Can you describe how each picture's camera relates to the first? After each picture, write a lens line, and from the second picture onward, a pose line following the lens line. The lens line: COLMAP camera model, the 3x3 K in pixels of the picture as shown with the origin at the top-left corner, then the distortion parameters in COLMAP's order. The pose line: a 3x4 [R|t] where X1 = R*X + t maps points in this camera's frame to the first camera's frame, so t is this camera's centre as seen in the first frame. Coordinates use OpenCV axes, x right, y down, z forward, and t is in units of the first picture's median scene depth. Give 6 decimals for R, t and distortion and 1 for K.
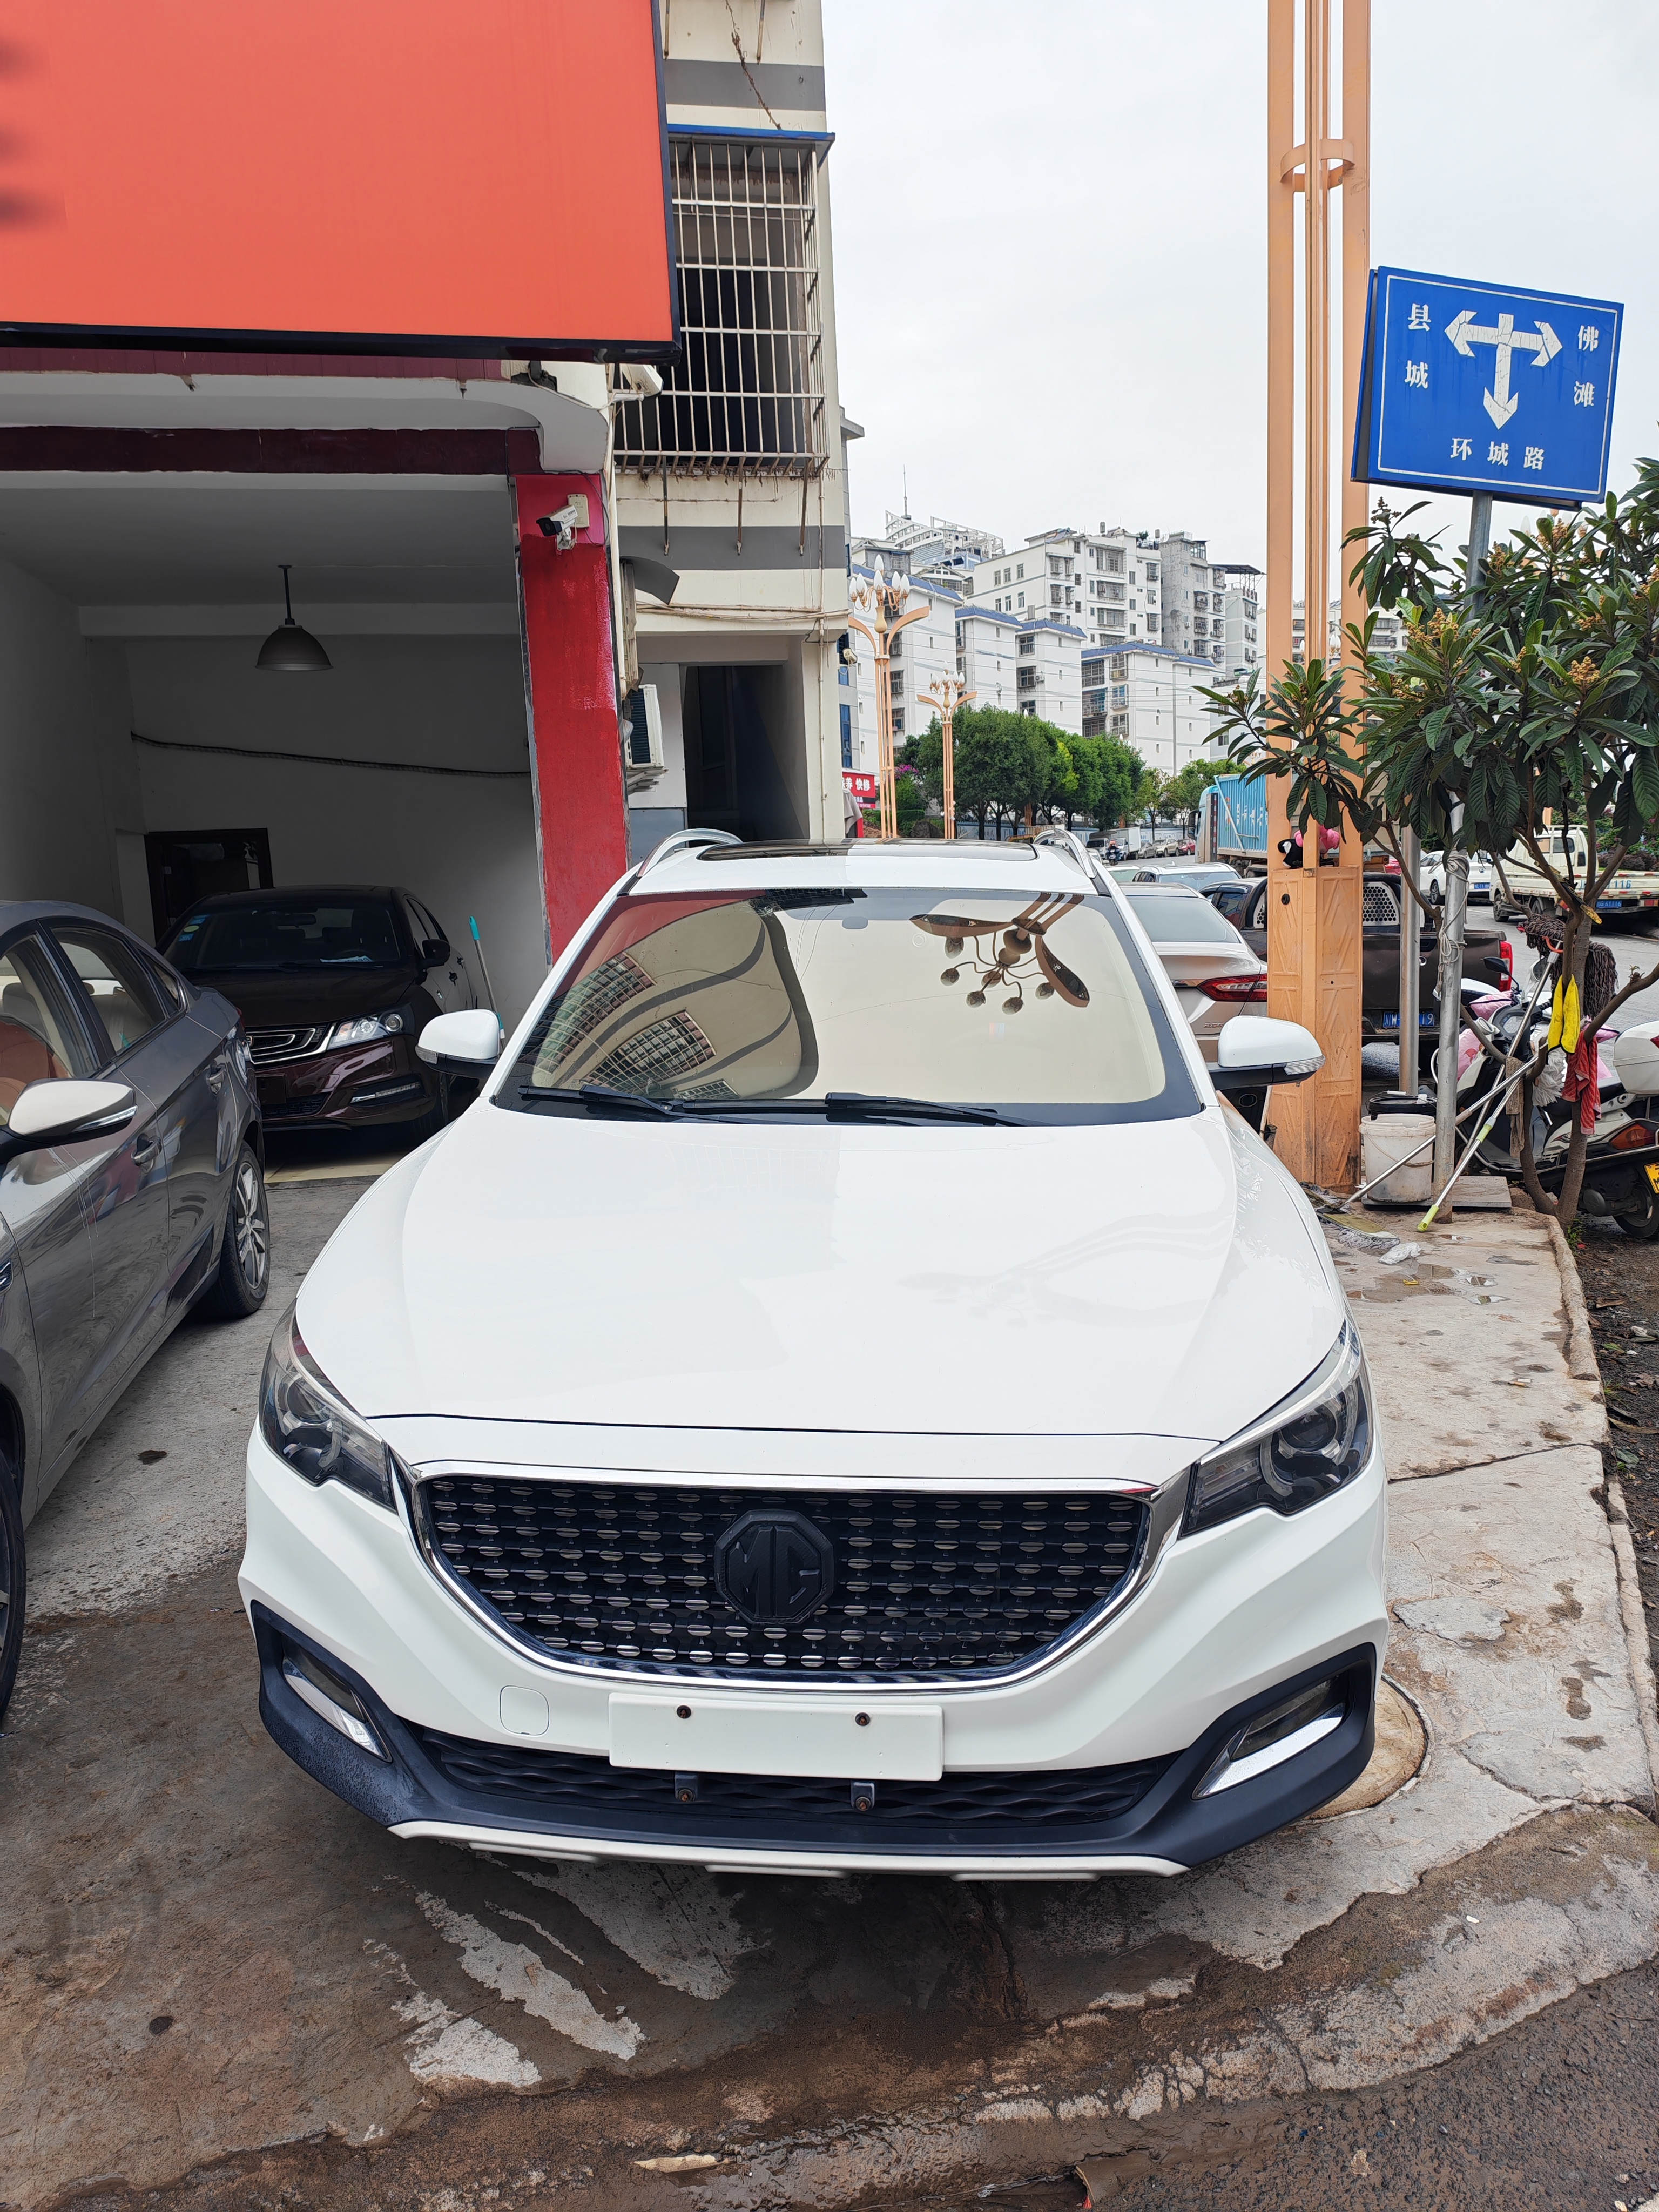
lens RADIAL K [[1570.1, 0, 826.3], [0, 1570.1, 1129.6], [0, 0, 1]] dist [0.072184, -0.114268]
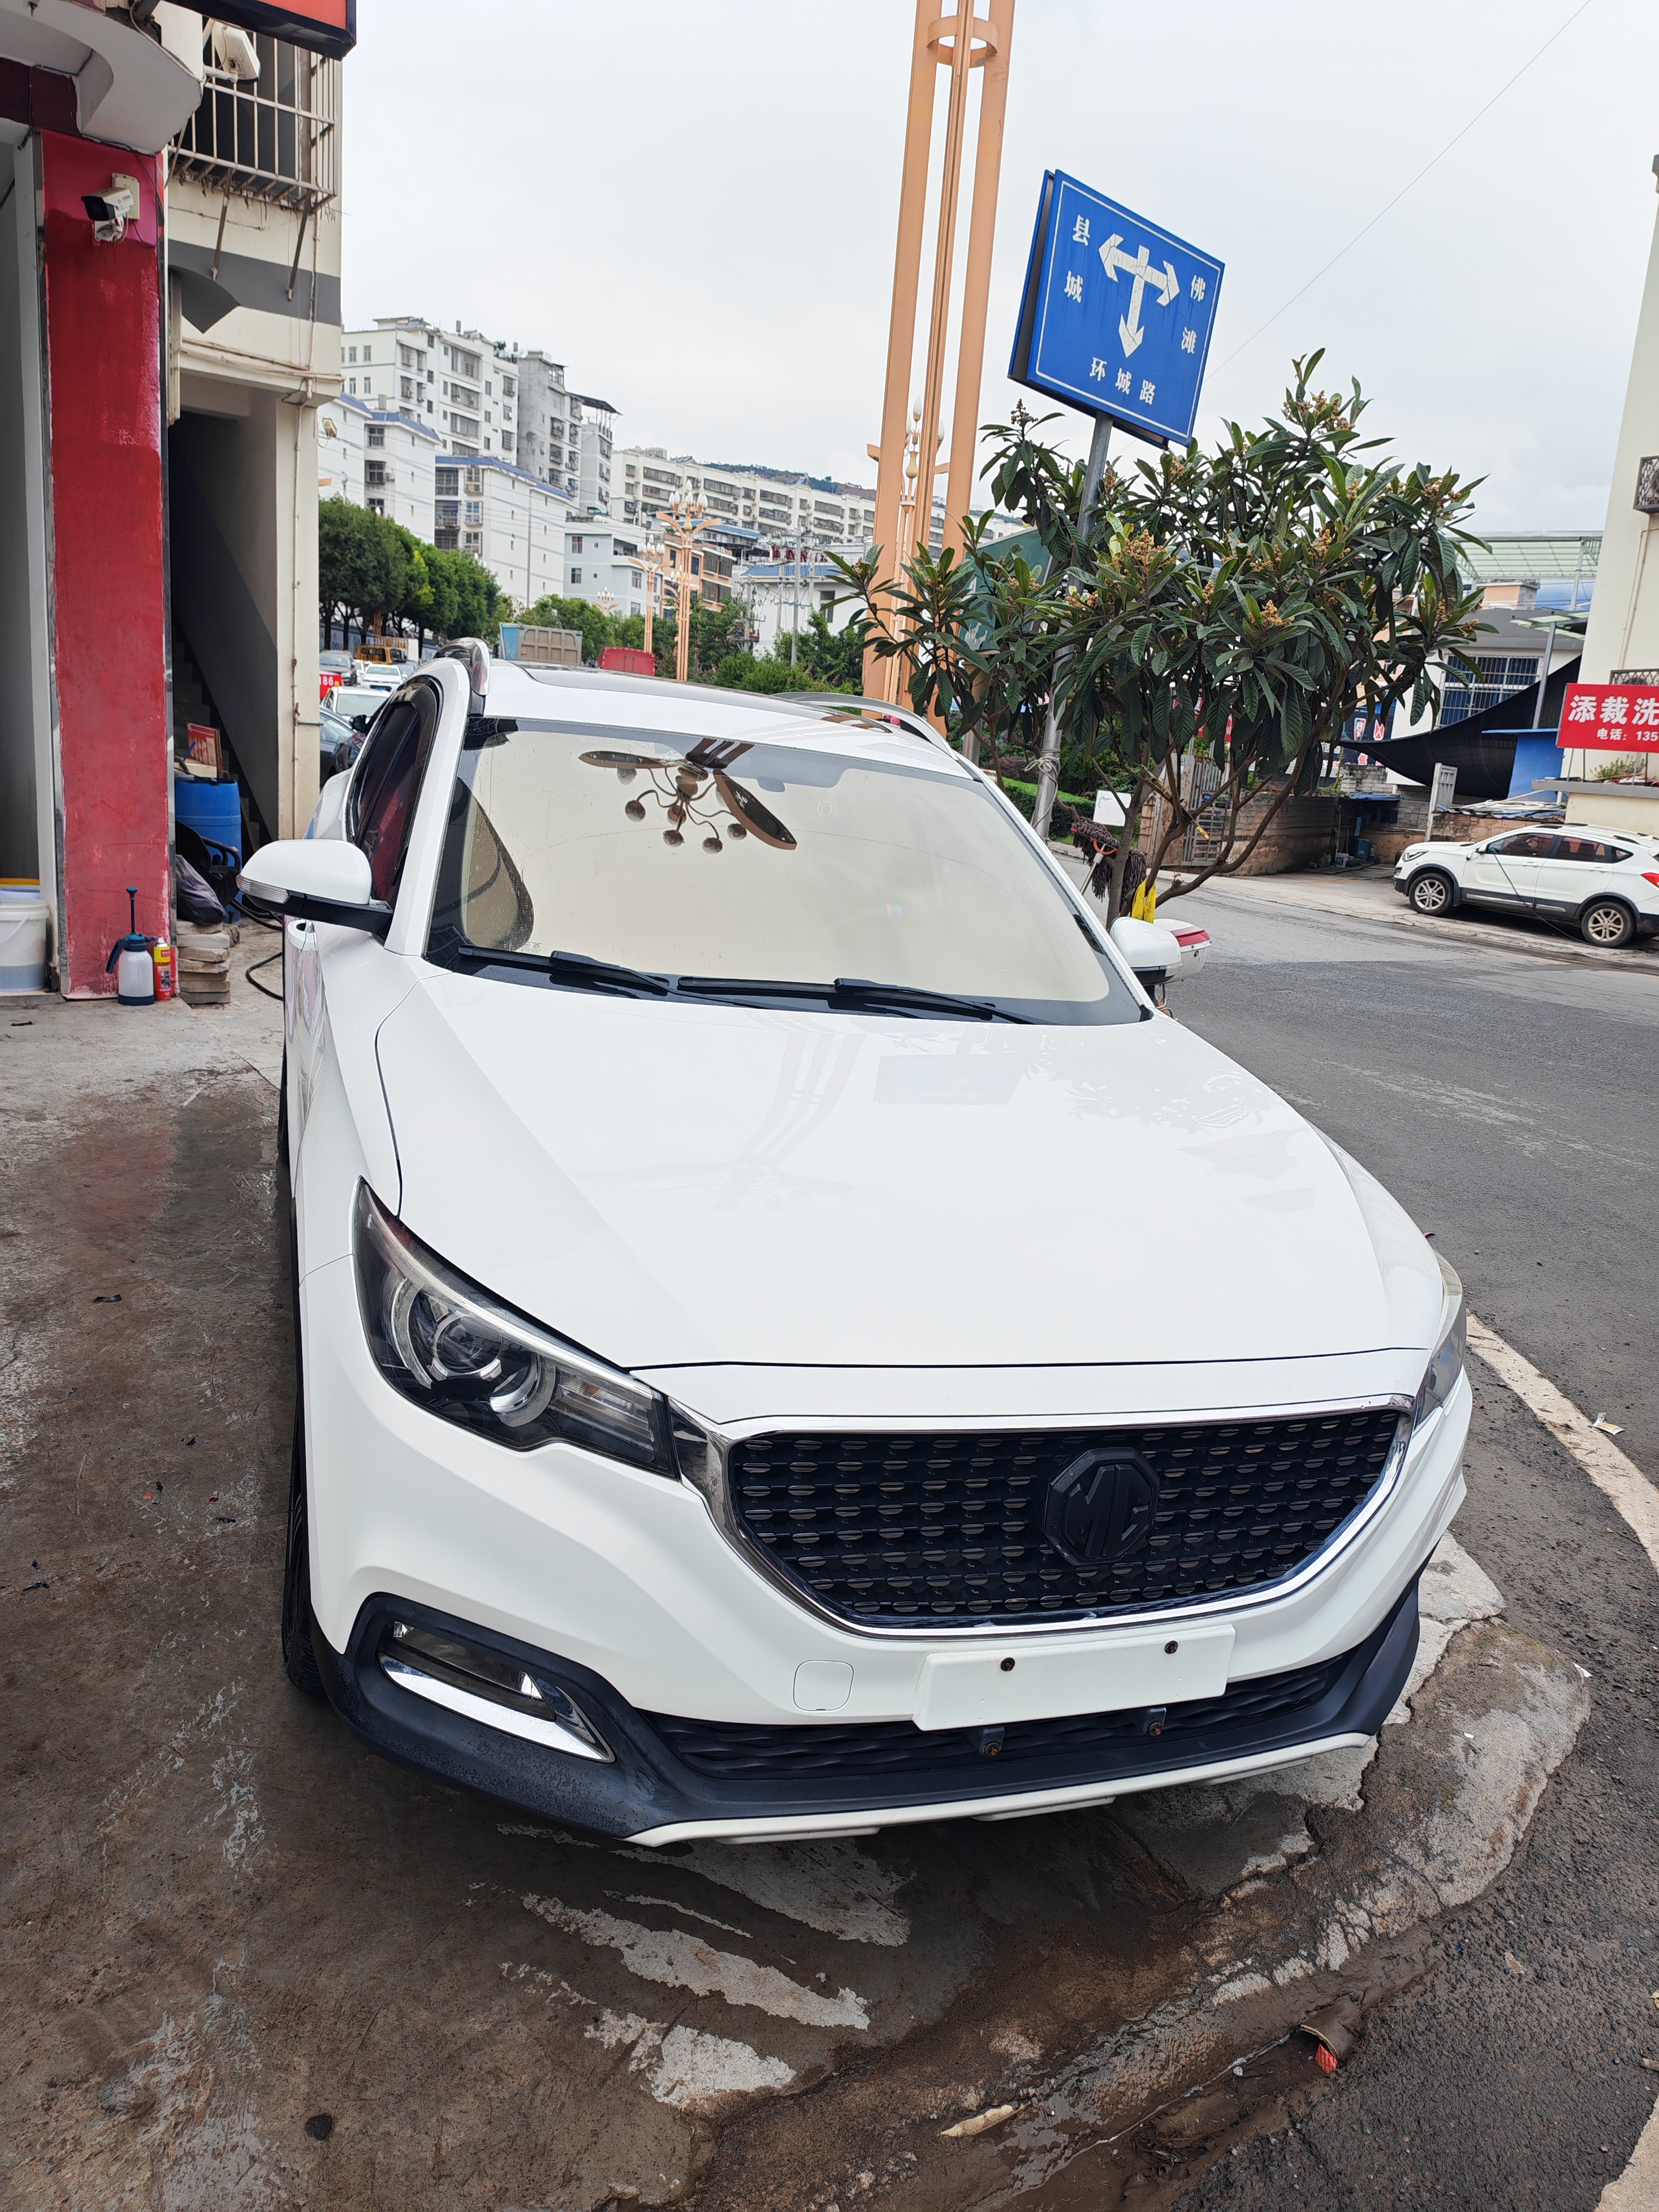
lens RADIAL K [[1557.0, 0, 829.5], [0, 1557.0, 1106.0], [0, 0, 1]] dist [0.080292, -0.130473]
pose [[0.896098, 0.016541, 0.443548, -0.219408], [-0.056976, 0.995325, 0.077991, -0.009988], [-0.440185, -0.095159, 0.892851, 0.090498]]
